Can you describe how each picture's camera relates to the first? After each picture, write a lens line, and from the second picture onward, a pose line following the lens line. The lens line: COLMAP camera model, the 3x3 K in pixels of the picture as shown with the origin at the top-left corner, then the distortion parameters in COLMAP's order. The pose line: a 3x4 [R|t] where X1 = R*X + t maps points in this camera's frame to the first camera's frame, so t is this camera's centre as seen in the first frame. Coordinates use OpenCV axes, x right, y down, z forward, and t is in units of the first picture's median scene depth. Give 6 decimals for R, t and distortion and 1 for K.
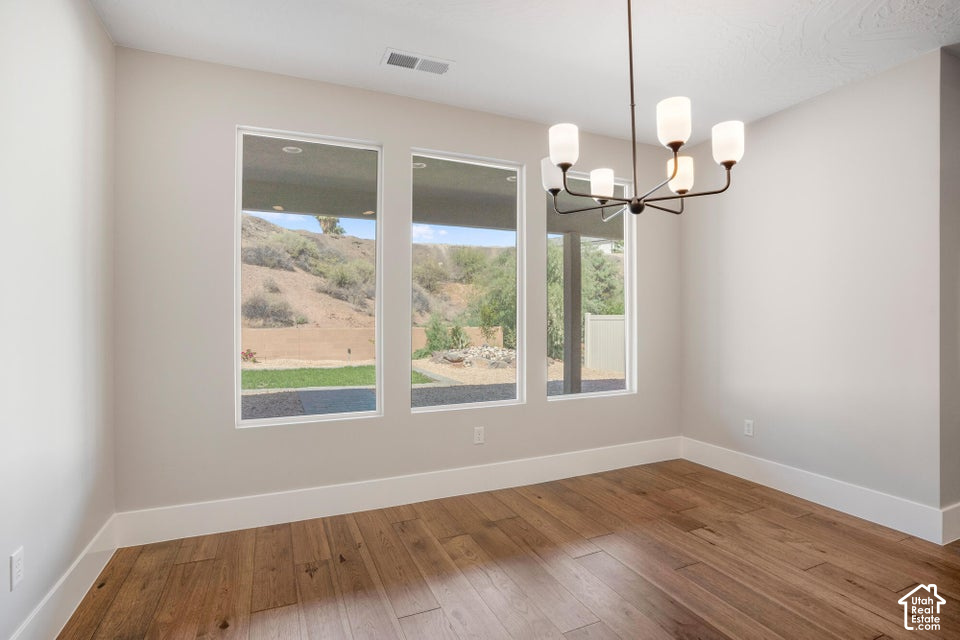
lens RADIAL K [[486.1, 0, 480.0], [0, 486.1, 320.0], [0, 0, 1]] dist [-0.000383, -0.000092]
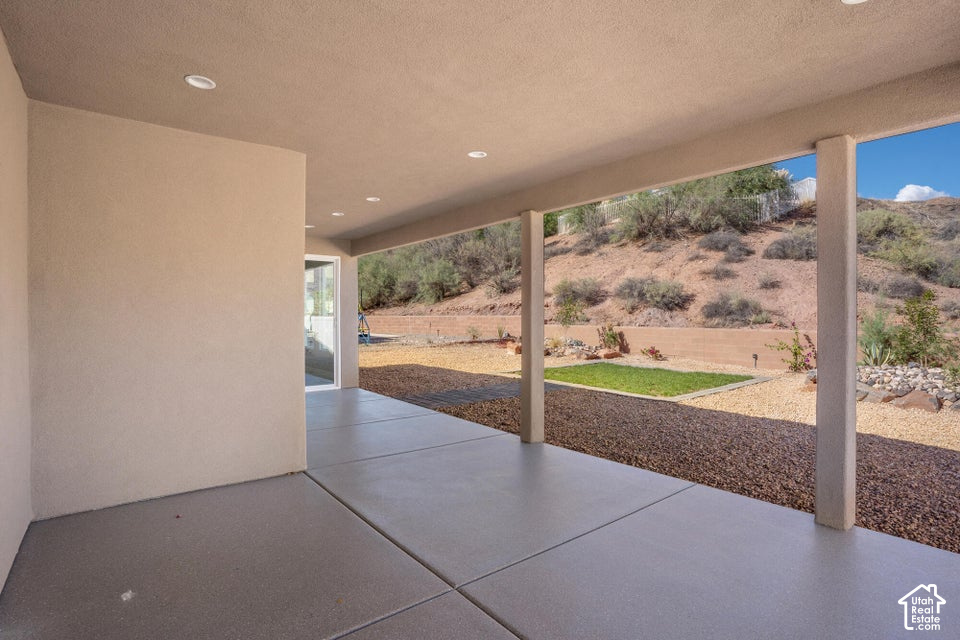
lens RADIAL K [[474.3, 0, 480.0], [0, 474.3, 320.0], [0, 0, 1]] dist [-0.001176, -0.000366]
pose [[0.247648, 0.002874, -0.968846, 0.343979], [-0.002989, 0.999993, 0.002202, 0.001234], [0.968845, 0.002350, 0.247655, 0.313979]]
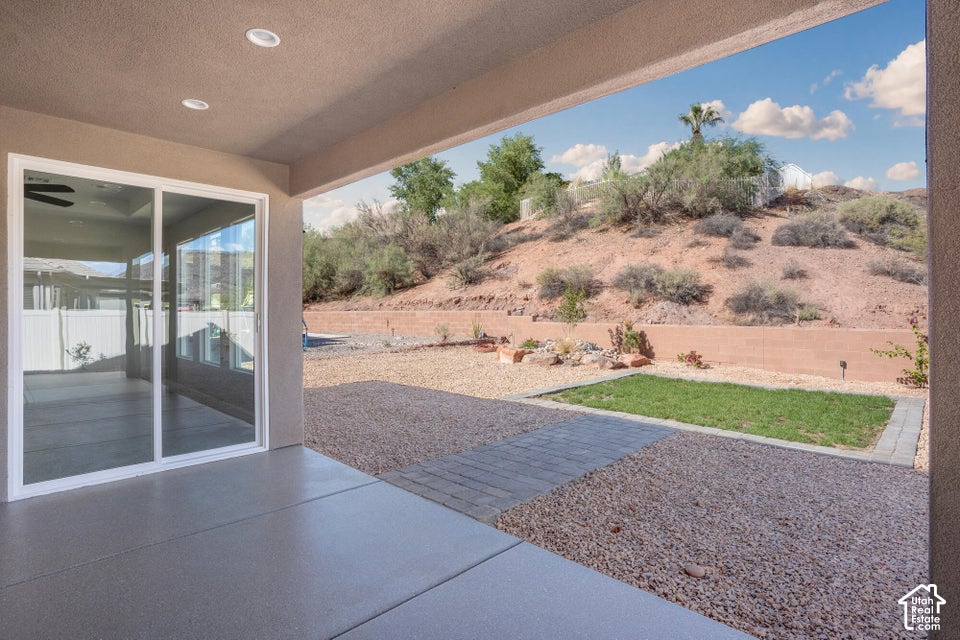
lens RADIAL K [[484.7, 0, 474.7], [0, 484.7, 314.4], [0, 0, 1]] dist [-0.023728, 0.000382]
pose [[0.360531, -0.000284, -0.932747, 0.113130], [-0.001562, 0.999998, -0.000909, 0.000929], [0.932746, 0.001785, 0.360530, 0.305626]]
